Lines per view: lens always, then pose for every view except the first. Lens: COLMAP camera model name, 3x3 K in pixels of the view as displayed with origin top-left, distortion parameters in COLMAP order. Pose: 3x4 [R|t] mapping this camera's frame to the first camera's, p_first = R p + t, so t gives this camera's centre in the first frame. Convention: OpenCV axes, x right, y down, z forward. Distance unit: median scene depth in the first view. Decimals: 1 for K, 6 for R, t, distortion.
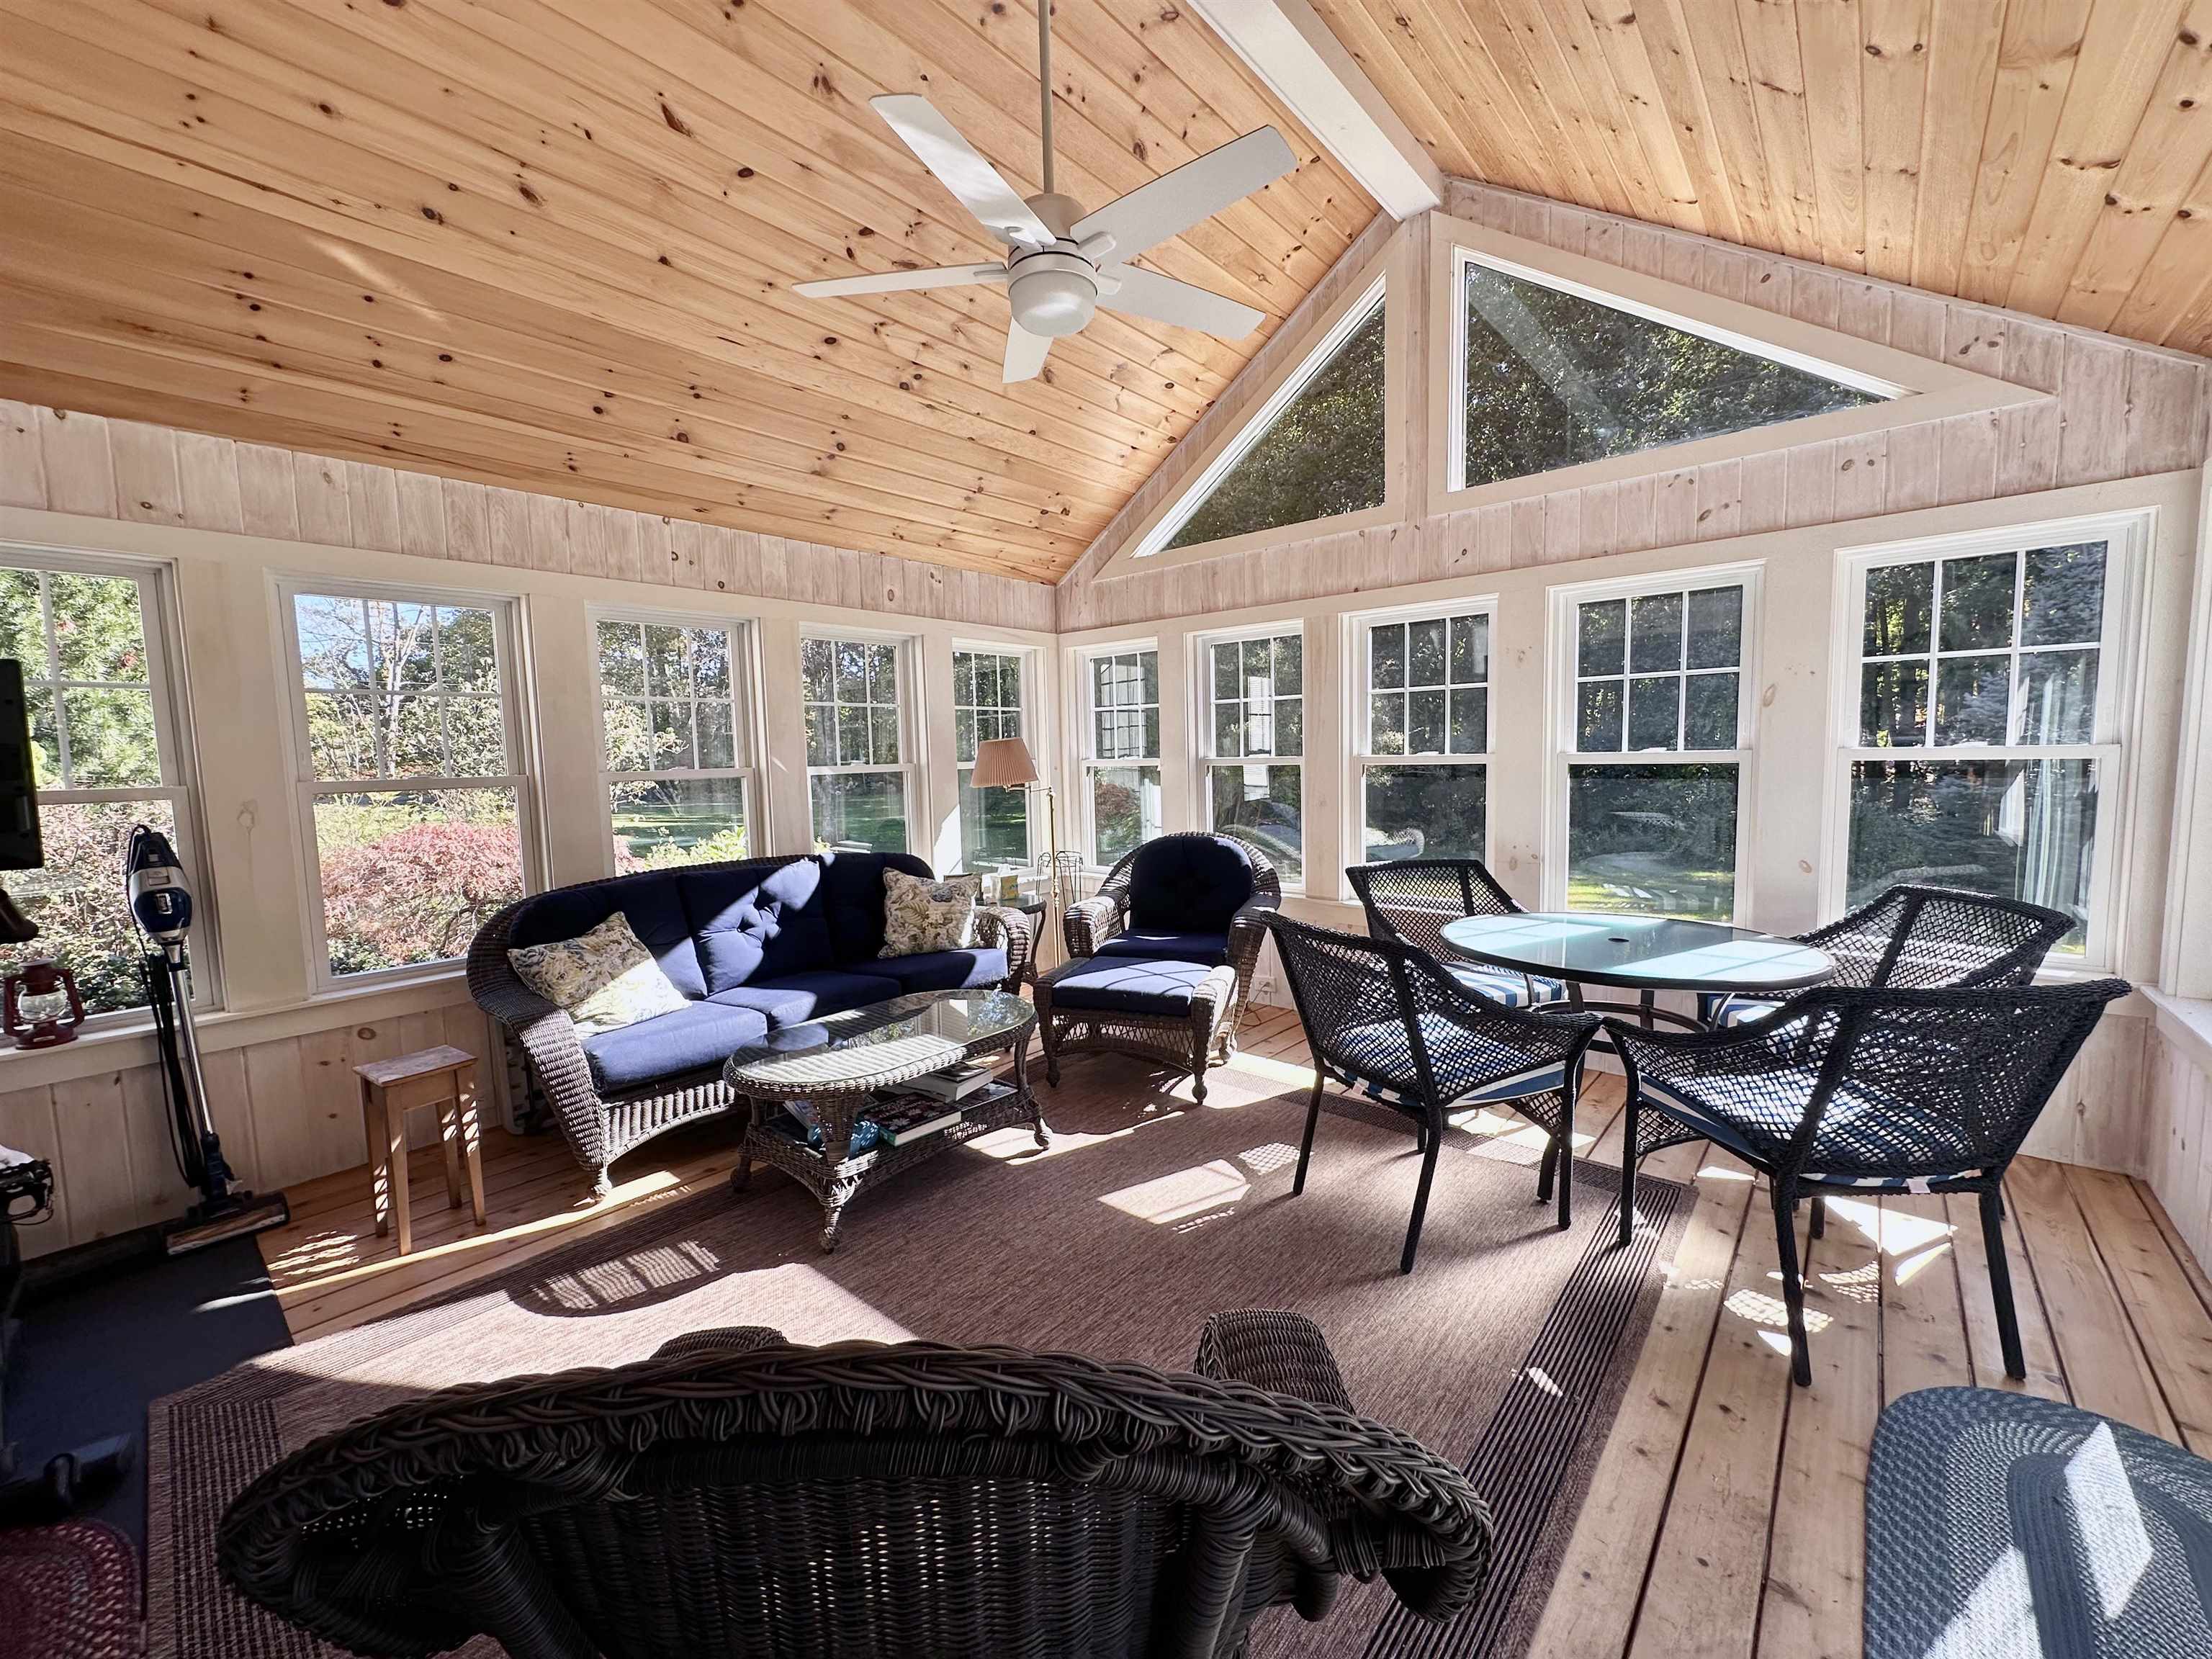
lens RADIAL K [[875.4, 0, 1104.2], [0, 875.4, 828.2], [0, 0, 1]] dist [-0.001767, 0.000088]
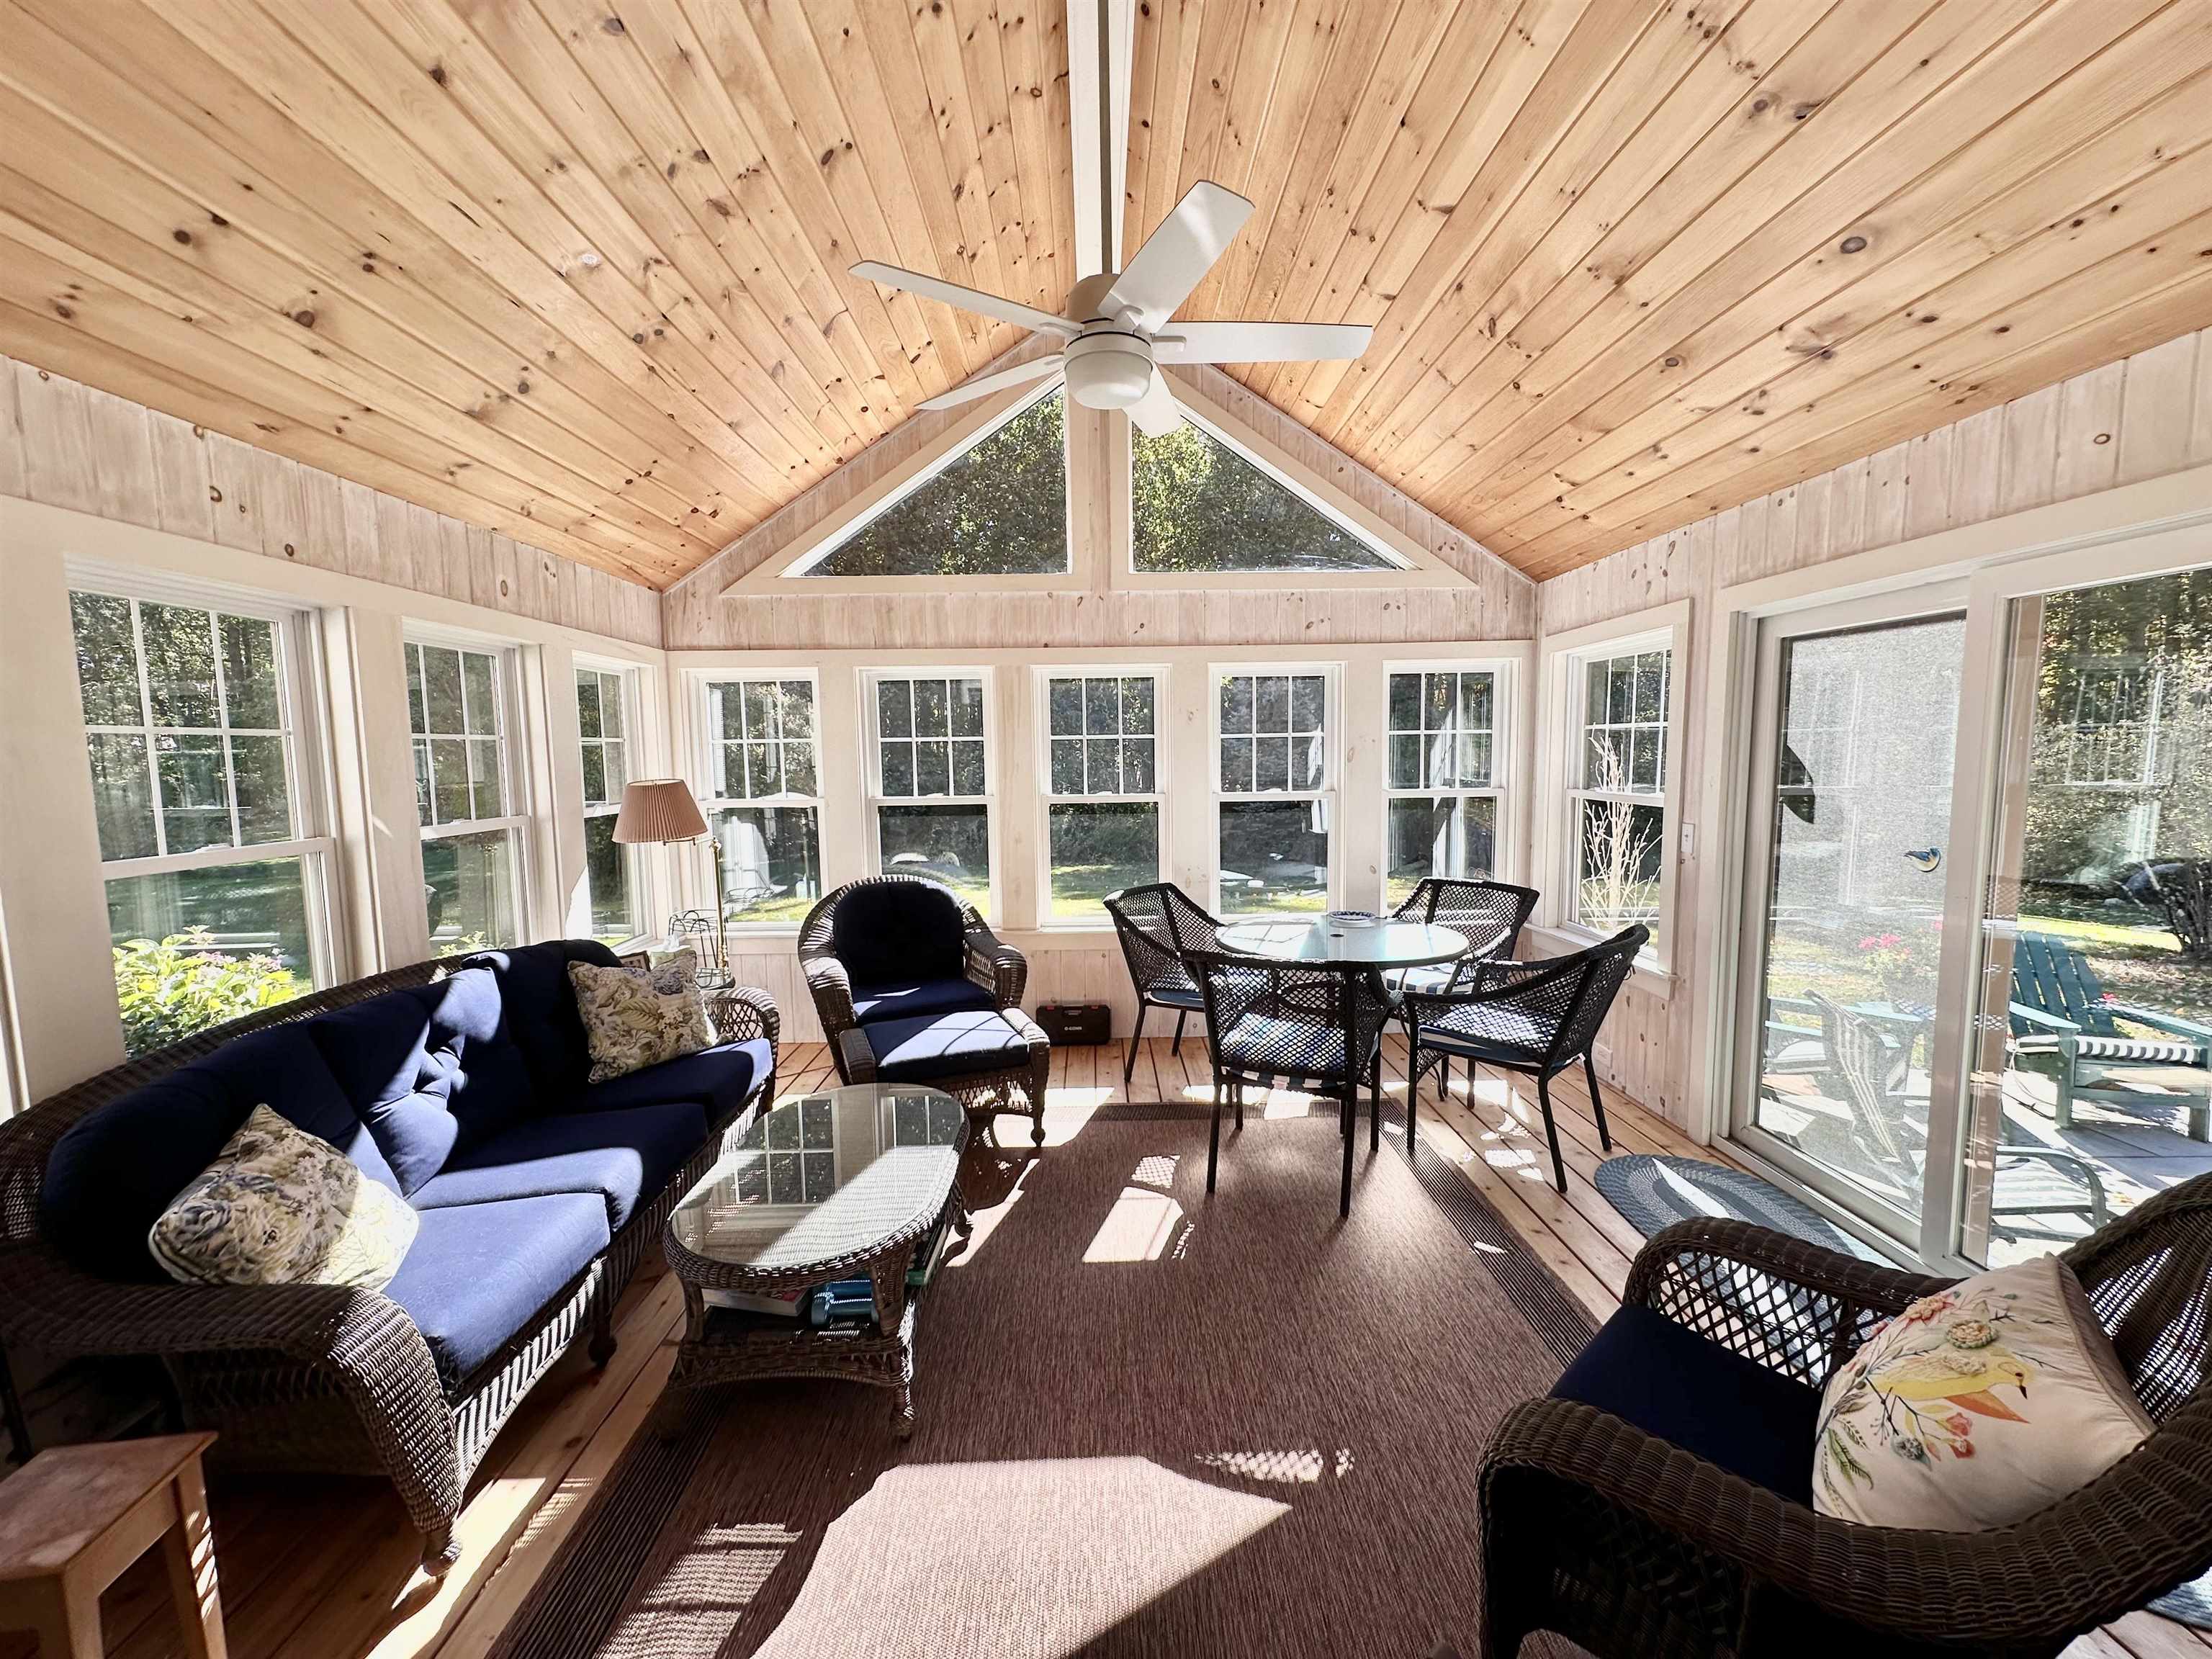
lens RADIAL K [[875.4, 0, 1104.2], [0, 875.4, 828.2], [0, 0, 1]] dist [-0.001767, 0.000088]
pose [[0.744532, -0.047005, 0.665930, -0.454965], [0.055842, 0.998407, 0.008040, -0.055072], [-0.665248, 0.031201, 0.745970, 0.161031]]
